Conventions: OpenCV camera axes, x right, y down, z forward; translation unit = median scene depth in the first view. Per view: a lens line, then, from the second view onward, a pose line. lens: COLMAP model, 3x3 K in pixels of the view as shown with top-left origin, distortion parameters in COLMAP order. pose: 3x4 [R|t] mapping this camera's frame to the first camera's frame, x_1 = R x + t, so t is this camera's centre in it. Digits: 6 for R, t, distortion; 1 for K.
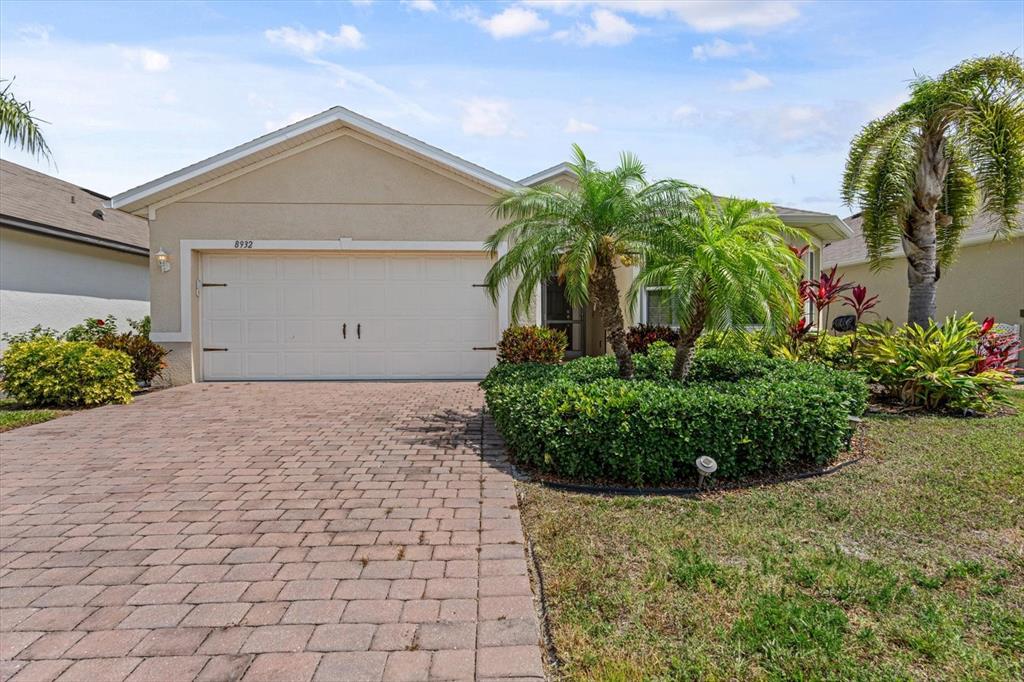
lens RADIAL K [[461.8, 0, 513.6], [0, 461.8, 345.1], [0, 0, 1]] dist [-0.003222, -0.000121]
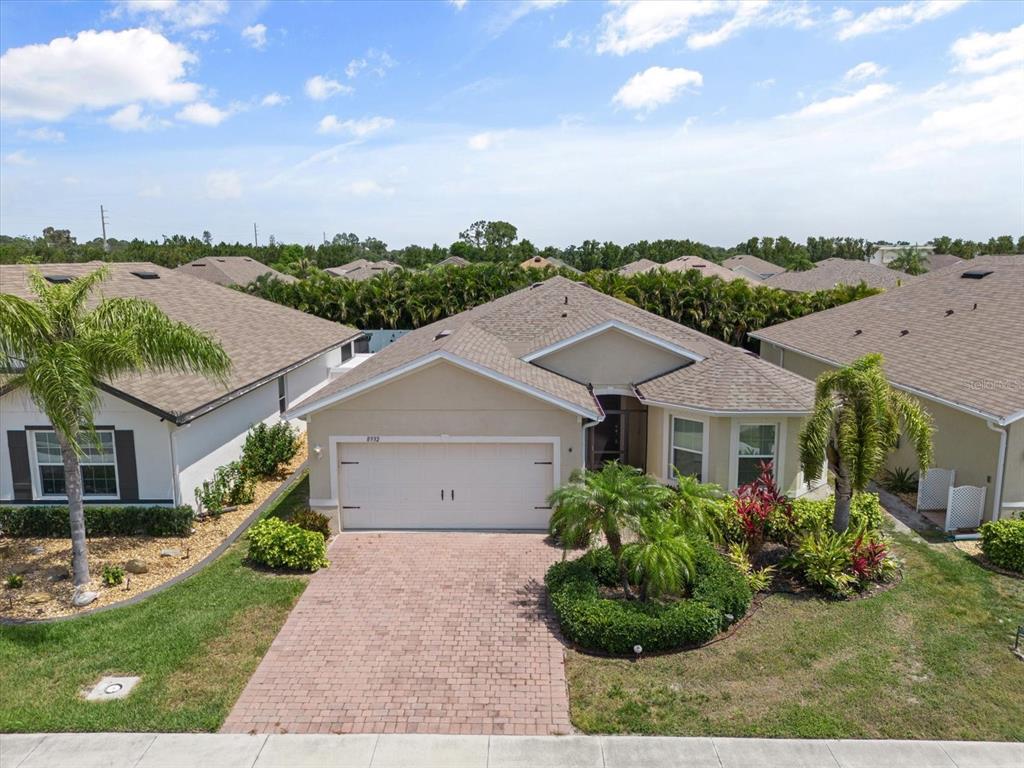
lens RADIAL K [[701.8, 0, 522.6], [0, 701.8, 383.8], [0, 0, 1]] dist [0.040325, 0.000205]
pose [[0.997376, 0.007678, -0.071984, 0.021067], [0.001952, 0.991147, 0.132757, -0.691958], [0.072366, -0.132550, 0.988531, -1.095650]]
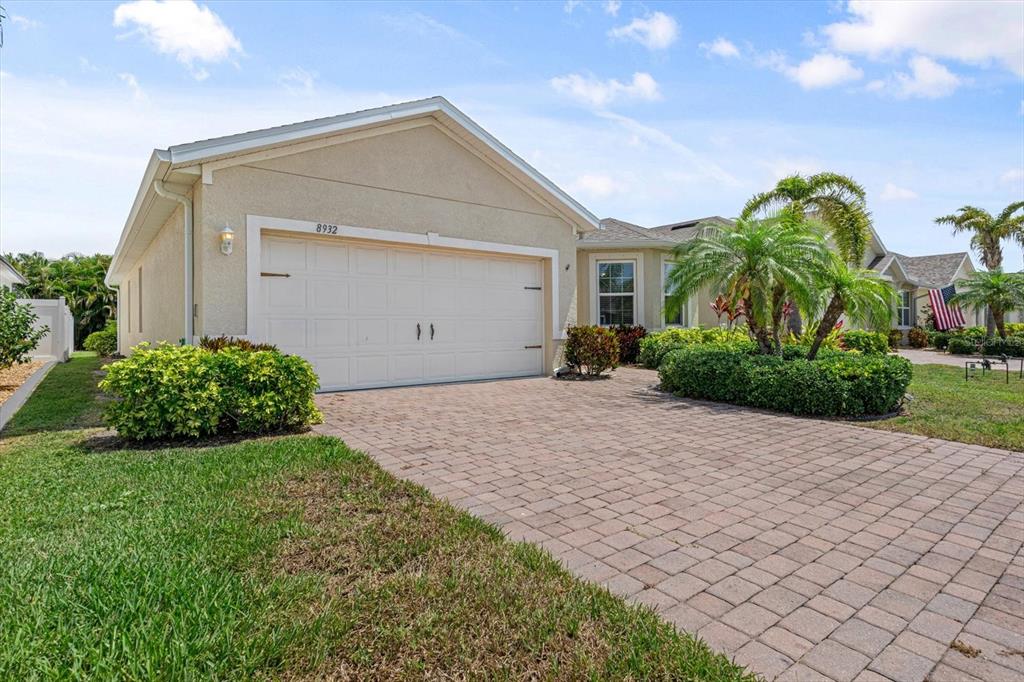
lens RADIAL K [[514.5, 0, 490.0], [0, 514.5, 329.1], [0, 0, 1]] dist [-0.000604, -0.000229]
pose [[0.834097, -0.005925, 0.551586, -0.886187], [0.025824, 0.999265, -0.028316, -0.003501], [-0.551013, 0.037862, 0.833637, 0.071593]]
